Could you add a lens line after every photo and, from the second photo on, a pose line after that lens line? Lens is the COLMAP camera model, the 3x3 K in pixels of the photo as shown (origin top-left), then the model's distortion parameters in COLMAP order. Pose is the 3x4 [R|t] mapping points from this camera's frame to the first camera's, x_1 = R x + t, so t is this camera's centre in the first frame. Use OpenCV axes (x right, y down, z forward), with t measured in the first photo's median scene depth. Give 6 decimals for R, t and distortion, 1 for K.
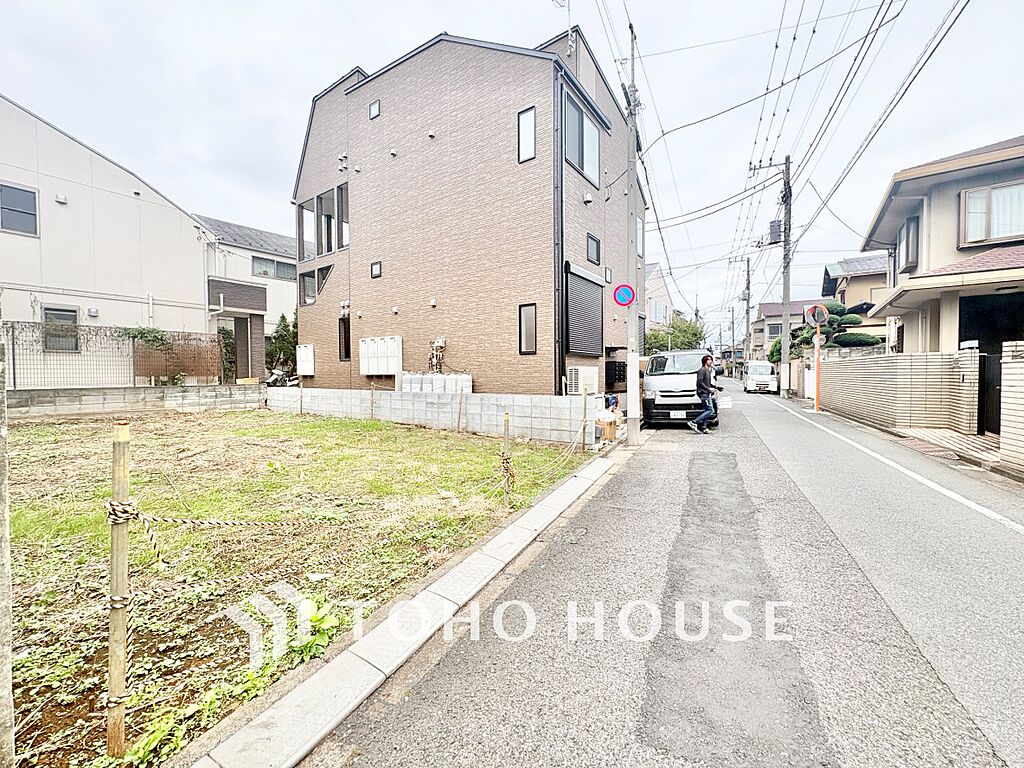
lens RADIAL K [[408.3, 0, 512.6], [0, 408.3, 383.8], [0, 0, 1]] dist [0.000100, -0.000027]
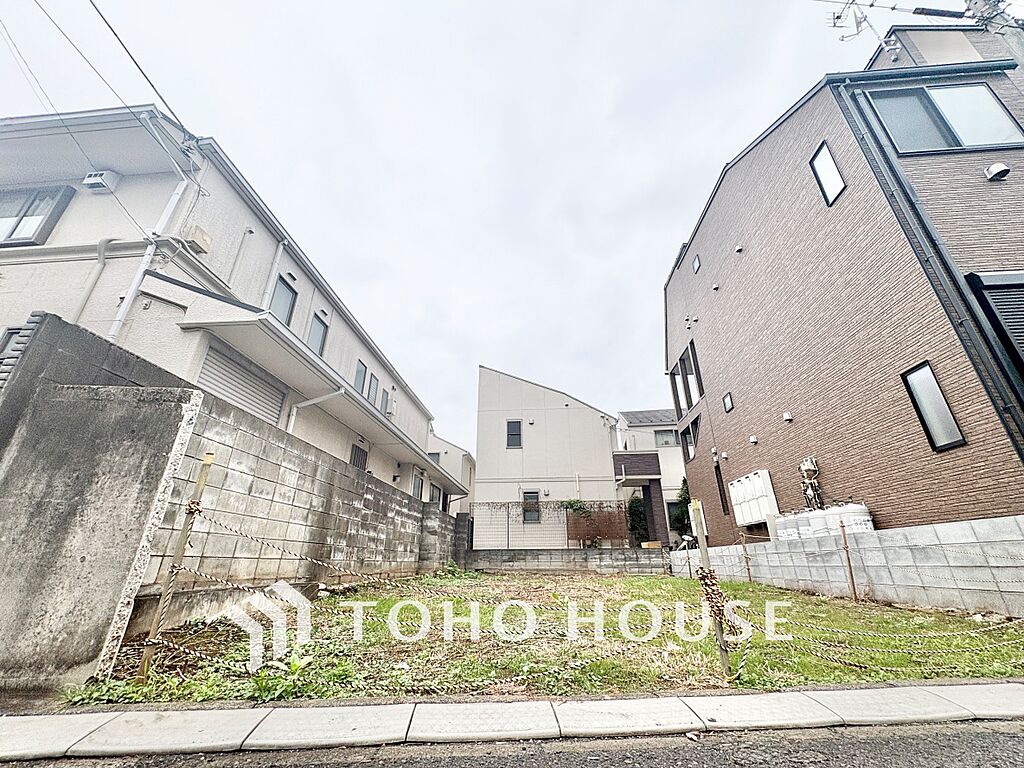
lens RADIAL K [[408.3, 0, 512.6], [0, 408.3, 383.8], [0, 0, 1]] dist [0.000100, -0.000027]
pose [[0.510682, -0.345014, -0.787509, 0.151604], [-0.020082, 0.910916, -0.412102, 0.066664], [0.859535, 0.226267, 0.458260, 0.162779]]
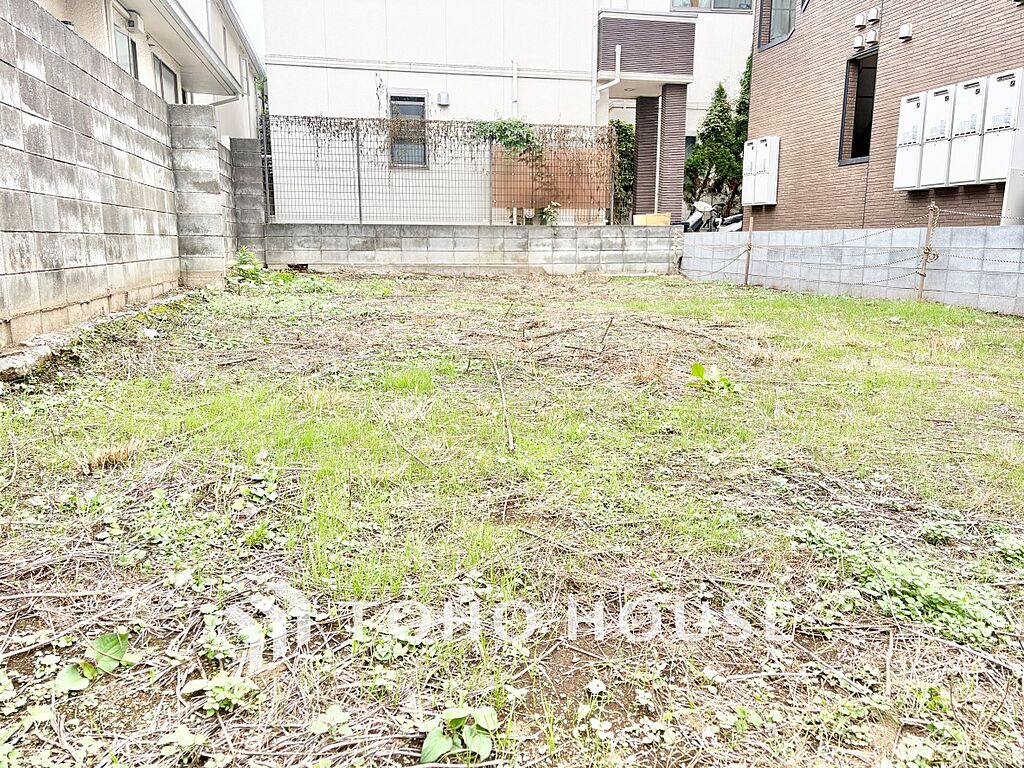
lens RADIAL K [[769.9, 0, 518.1], [0, 769.9, 387.5], [0, 0, 1]] dist [0.052835, -0.049035]
pose [[0.737567, 0.133421, -0.661962, -0.115371], [-0.022779, 0.984645, 0.173079, 0.045310], [0.674890, -0.112579, 0.729280, 0.174985]]
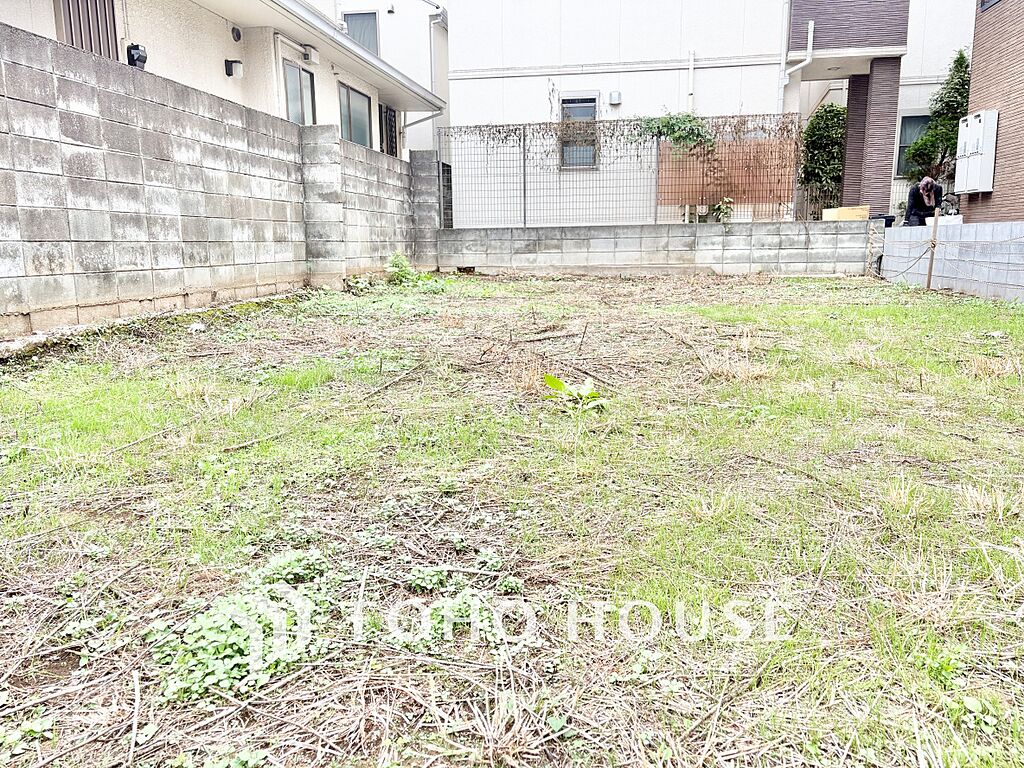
lens RADIAL K [[771.4, 0, 512.0], [0, 771.4, 384.0], [0, 0, 1]] dist [0.048474, -0.050069]
pose [[0.441134, 0.161298, -0.882827, -0.014347], [-0.011697, 0.984666, 0.174059, 0.041569], [0.897365, -0.066457, 0.436256, 0.327666]]
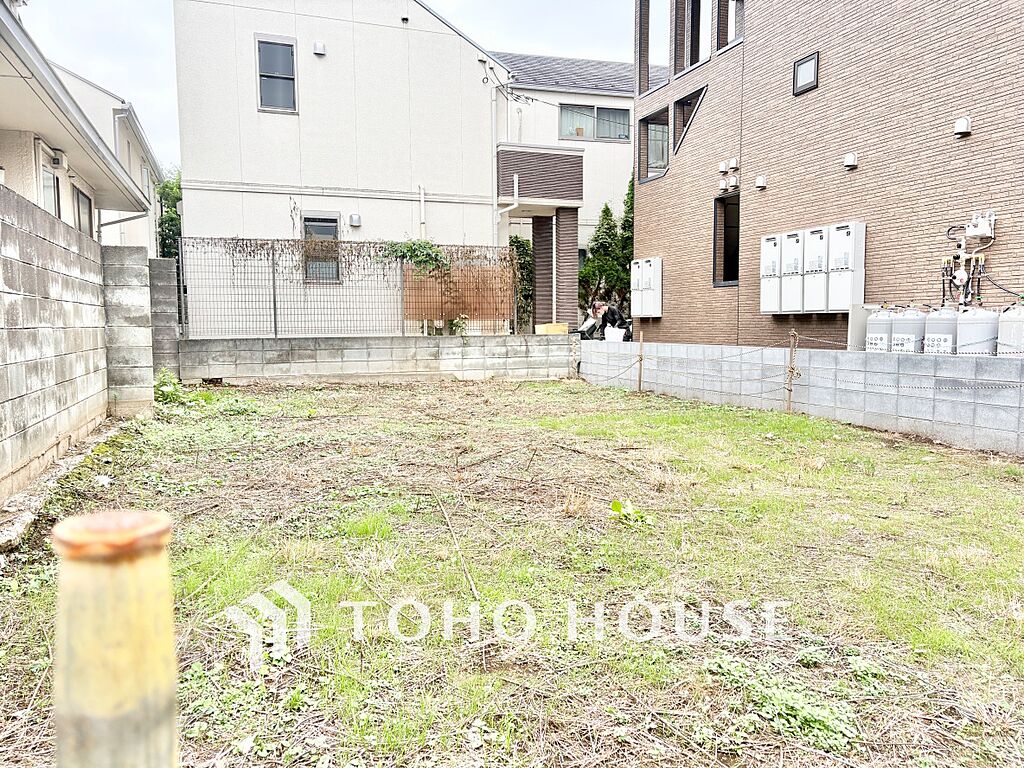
lens RADIAL K [[769.9, 0, 518.1], [0, 769.9, 387.5], [0, 0, 1]] dist [0.052835, -0.049035]
pose [[0.822494, 0.046212, -0.566893, -0.098566], [-0.010104, 0.997724, 0.066674, 0.005243], [0.568684, -0.049111, 0.821089, 0.117316]]
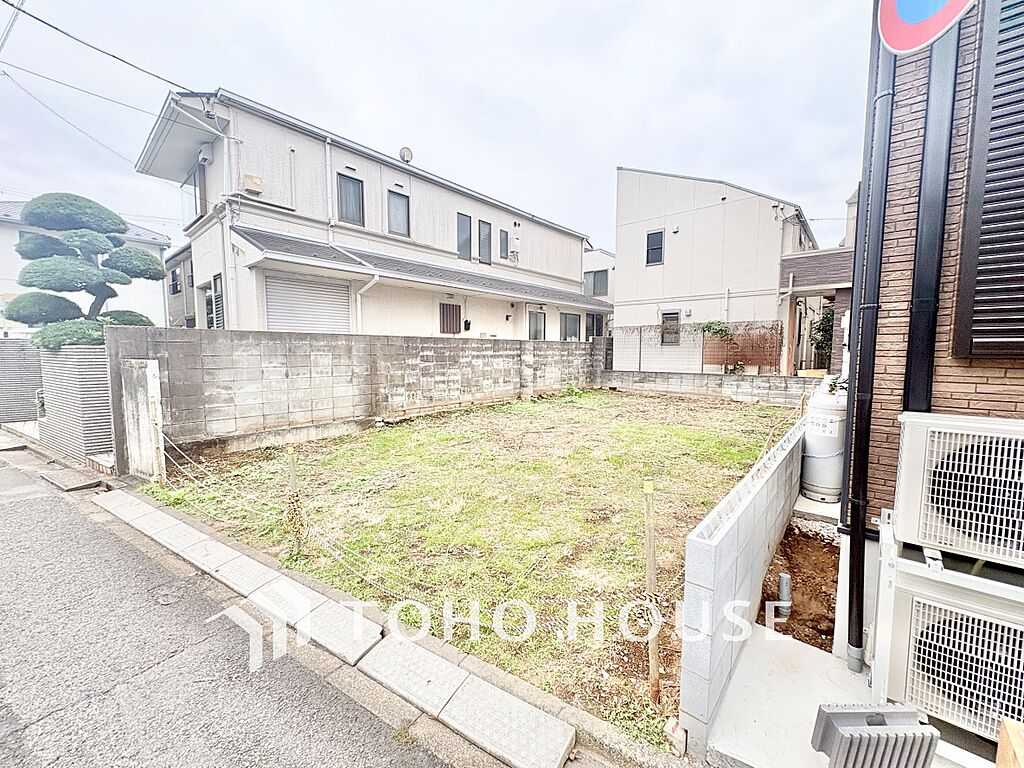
lens RADIAL K [[408.3, 0, 512.6], [0, 408.3, 383.8], [0, 0, 1]] dist [0.000100, -0.000027]
pose [[-0.103545, 0.086349, -0.990869, 0.289120], [-0.024785, 0.995691, 0.089359, -0.053895], [0.994316, 0.033811, -0.100959, 0.582888]]
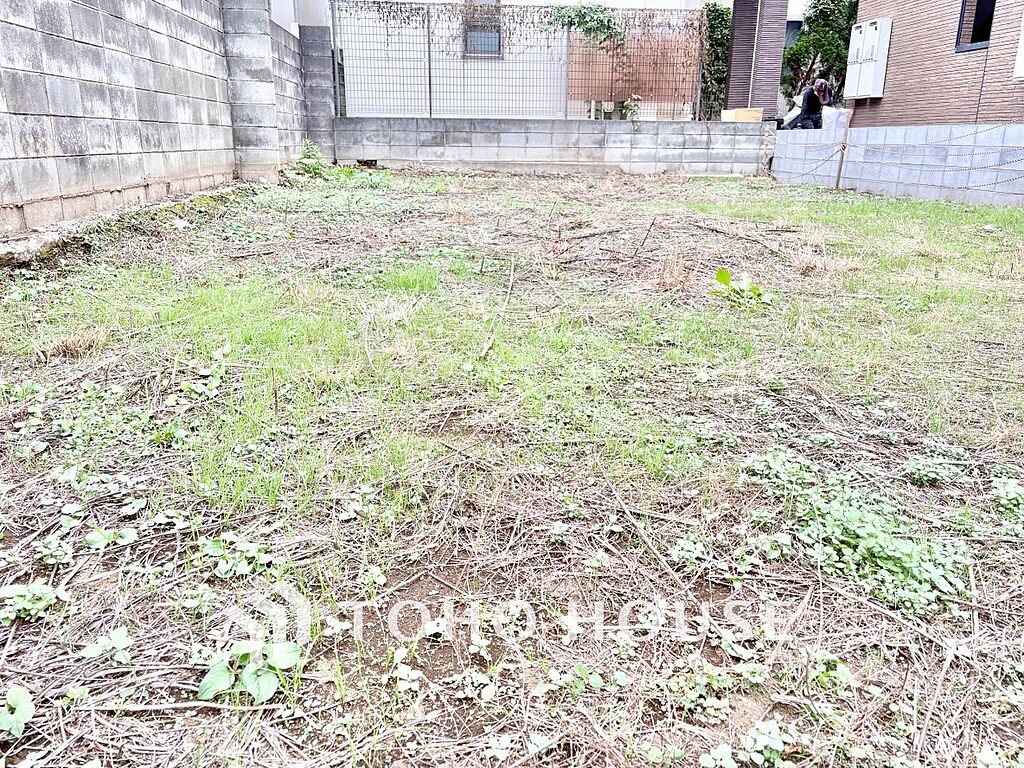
lens RADIAL K [[773.1, 0, 519.7], [0, 773.1, 379.0], [0, 0, 1]] dist [0.042995, -0.042579]
pose [[0.648591, 0.236731, -0.723387, -0.102965], [-0.033792, 0.958422, 0.283348, 0.049175], [0.760387, -0.159332, 0.629623, 0.216172]]
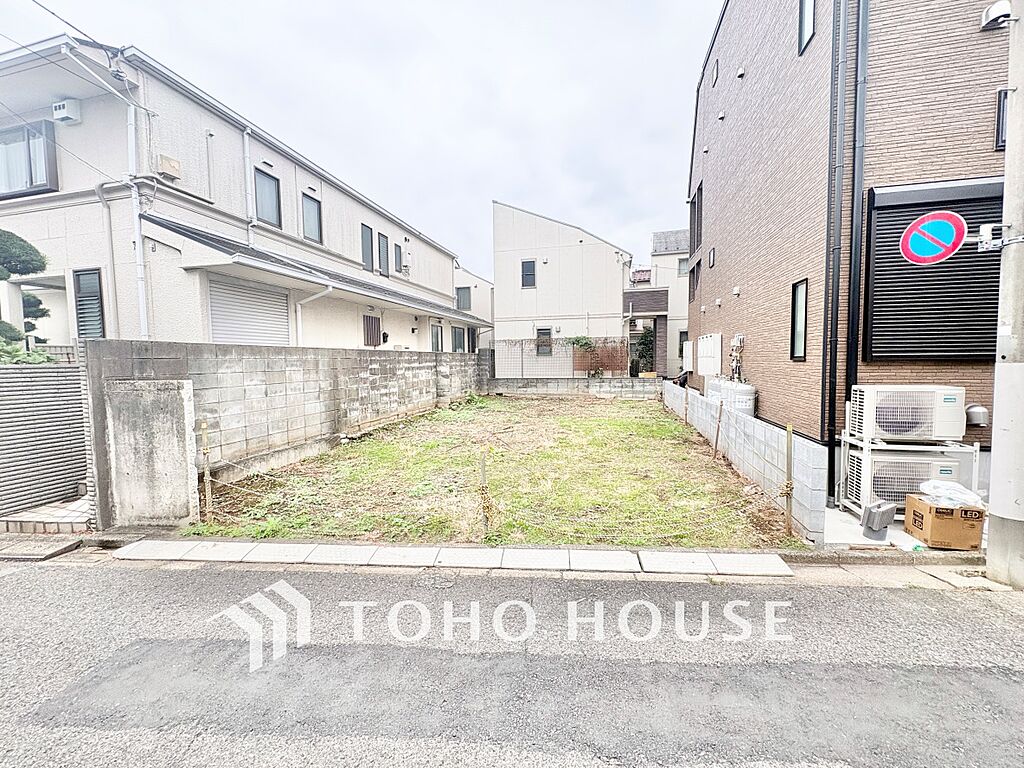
lens RADIAL K [[408.3, 0, 512.6], [0, 408.3, 383.8], [0, 0, 1]] dist [0.000100, -0.000027]
pose [[0.363637, 0.056347, -0.929835, 0.354526], [-0.010950, 0.998359, 0.056217, -0.051180], [0.931477, -0.010261, 0.363657, 0.267910]]
